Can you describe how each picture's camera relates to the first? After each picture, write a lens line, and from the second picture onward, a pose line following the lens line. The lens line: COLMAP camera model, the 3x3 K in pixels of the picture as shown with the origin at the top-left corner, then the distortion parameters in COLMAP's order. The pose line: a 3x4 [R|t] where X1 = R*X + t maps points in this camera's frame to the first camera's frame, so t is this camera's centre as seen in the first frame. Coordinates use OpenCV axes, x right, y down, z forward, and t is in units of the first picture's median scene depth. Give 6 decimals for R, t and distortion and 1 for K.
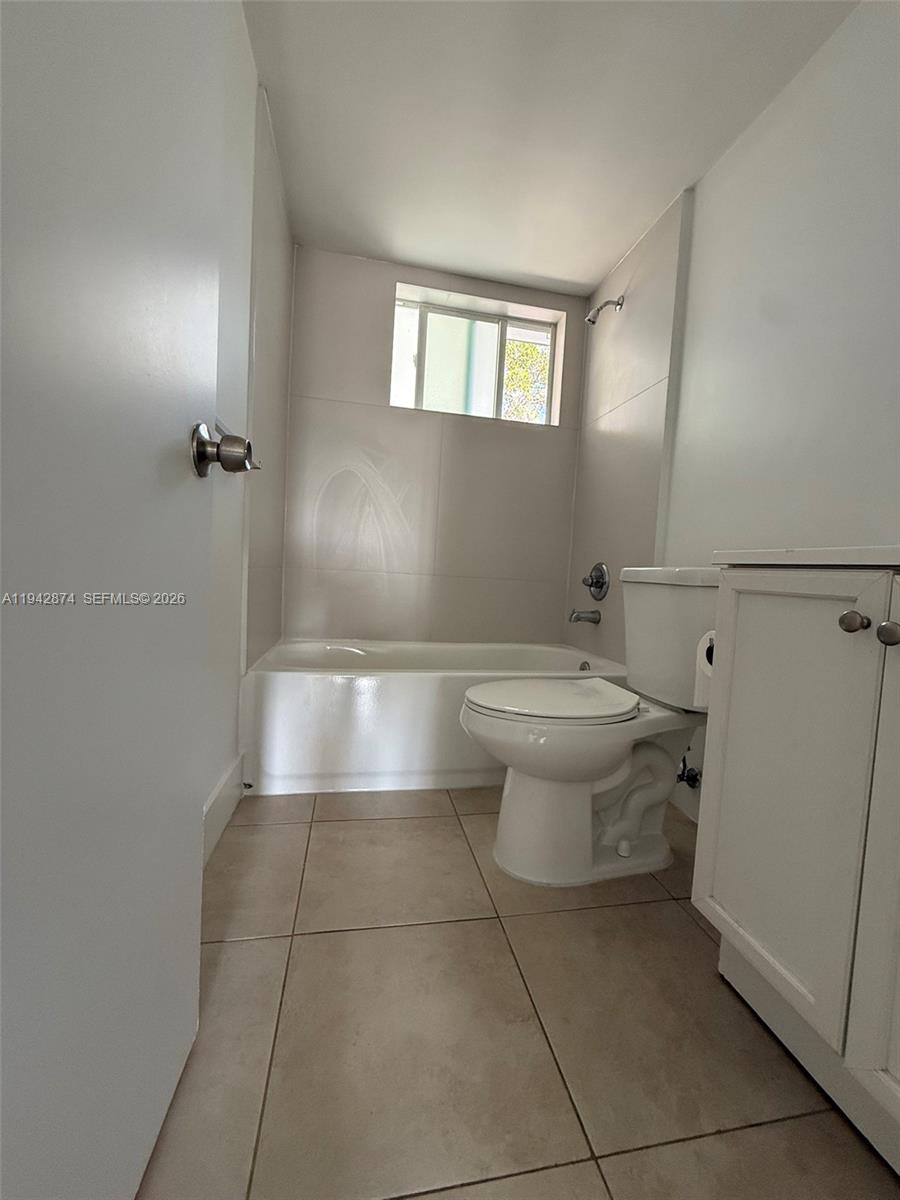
lens RADIAL K [[477.4, 0, 449.3], [0, 477.4, 597.3], [0, 0, 1]] dist [-0.000135, -0.000742]
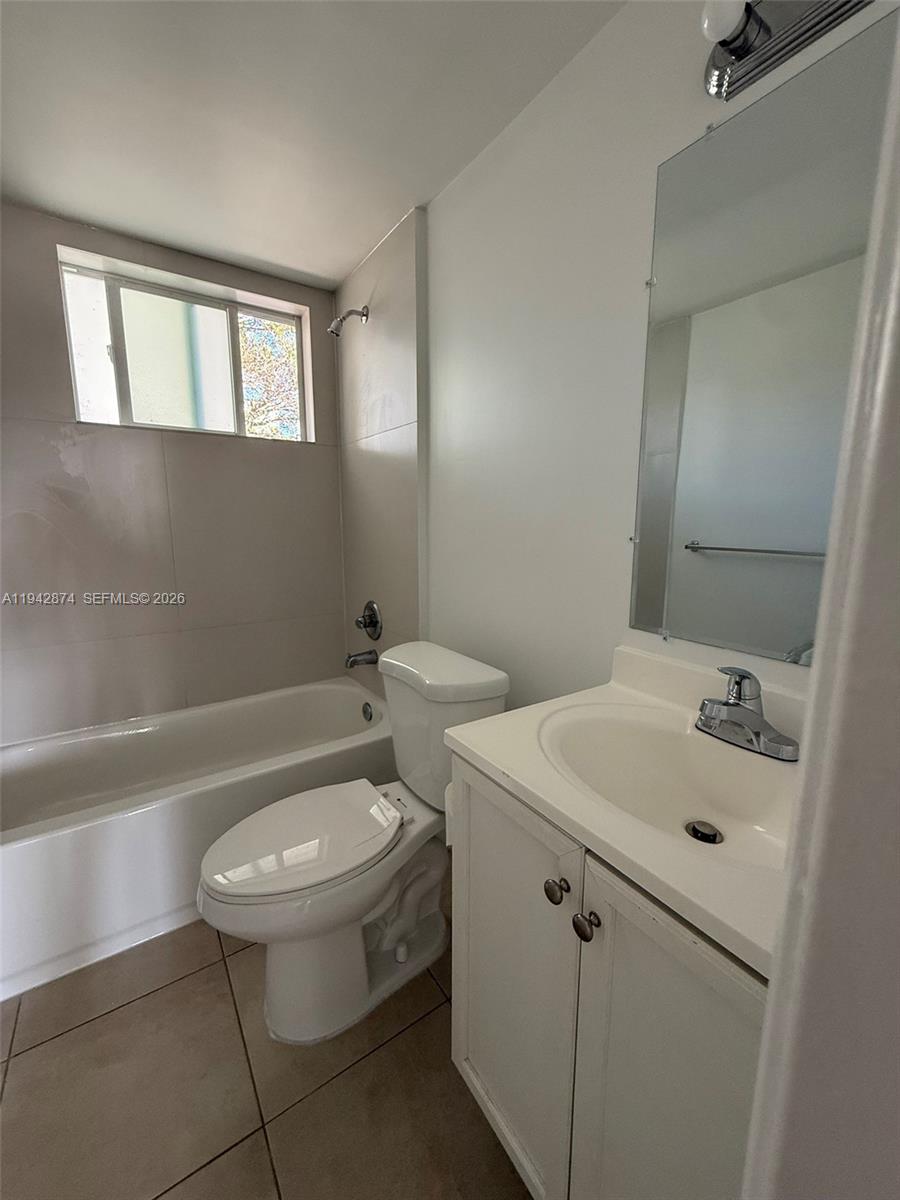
lens RADIAL K [[477.4, 0, 448.8], [0, 477.4, 598.3], [0, 0, 1]] dist [-0.000135, -0.000742]
pose [[0.918525, -0.118730, 0.377115, 0.102431], [0.073384, 0.988467, 0.132467, -0.198792], [-0.388493, -0.094000, 0.916644, 0.072818]]
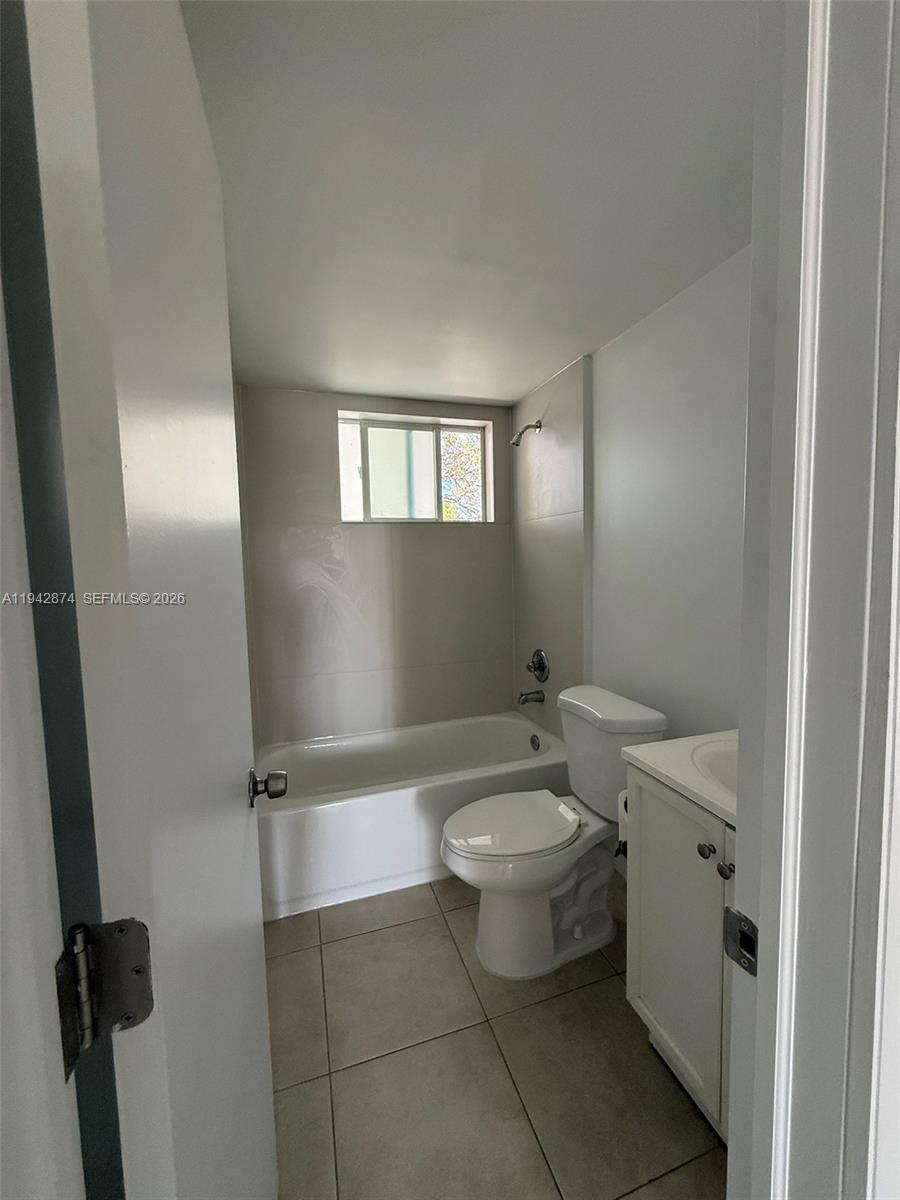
lens RADIAL K [[477.4, 0, 449.7], [0, 477.4, 596.8], [0, 0, 1]] dist [-0.000135, -0.000742]
pose [[0.989388, -0.088726, 0.115065, -0.022685], [0.086450, 0.995952, 0.024634, -0.254801], [-0.116785, -0.014425, 0.993053, -0.124377]]
